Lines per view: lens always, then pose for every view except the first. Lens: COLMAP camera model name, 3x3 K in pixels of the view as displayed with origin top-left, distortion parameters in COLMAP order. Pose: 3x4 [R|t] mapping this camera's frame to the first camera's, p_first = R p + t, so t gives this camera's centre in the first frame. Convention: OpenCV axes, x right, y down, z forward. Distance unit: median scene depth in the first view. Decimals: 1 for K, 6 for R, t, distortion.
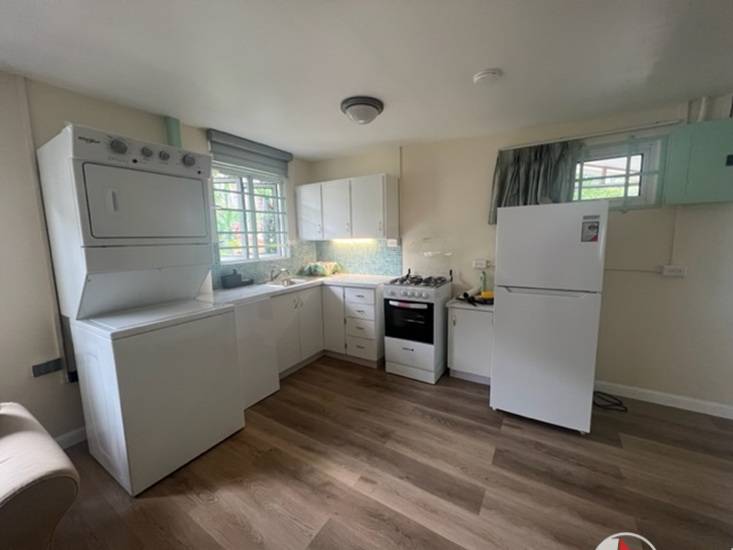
lens RADIAL K [[293.6, 0, 366.5], [0, 293.6, 275.0], [0, 0, 1]] dist [-0.000362, -0.000108]
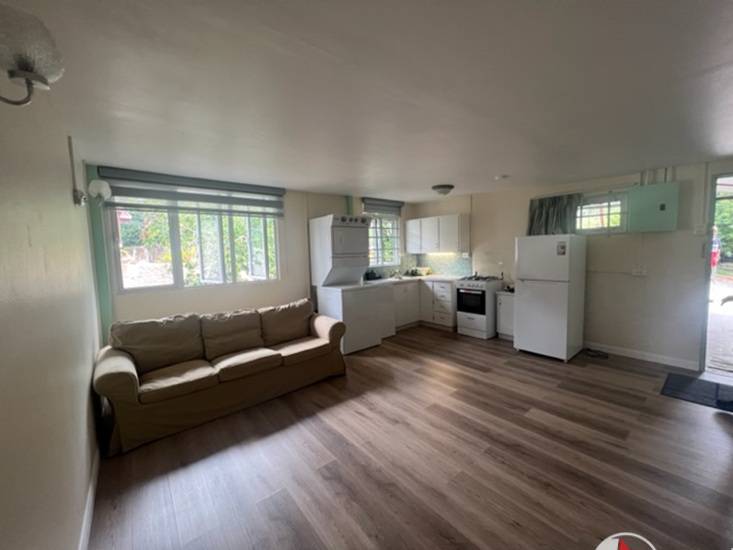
lens RADIAL K [[293.6, 0, 366.5], [0, 293.6, 275.0], [0, 0, 1]] dist [-0.000362, -0.000108]
pose [[0.947532, 0.019297, -0.319078, 0.105938], [-0.030927, 0.999028, -0.031424, 0.073959], [0.318161, 0.039643, 0.947208, -0.772603]]
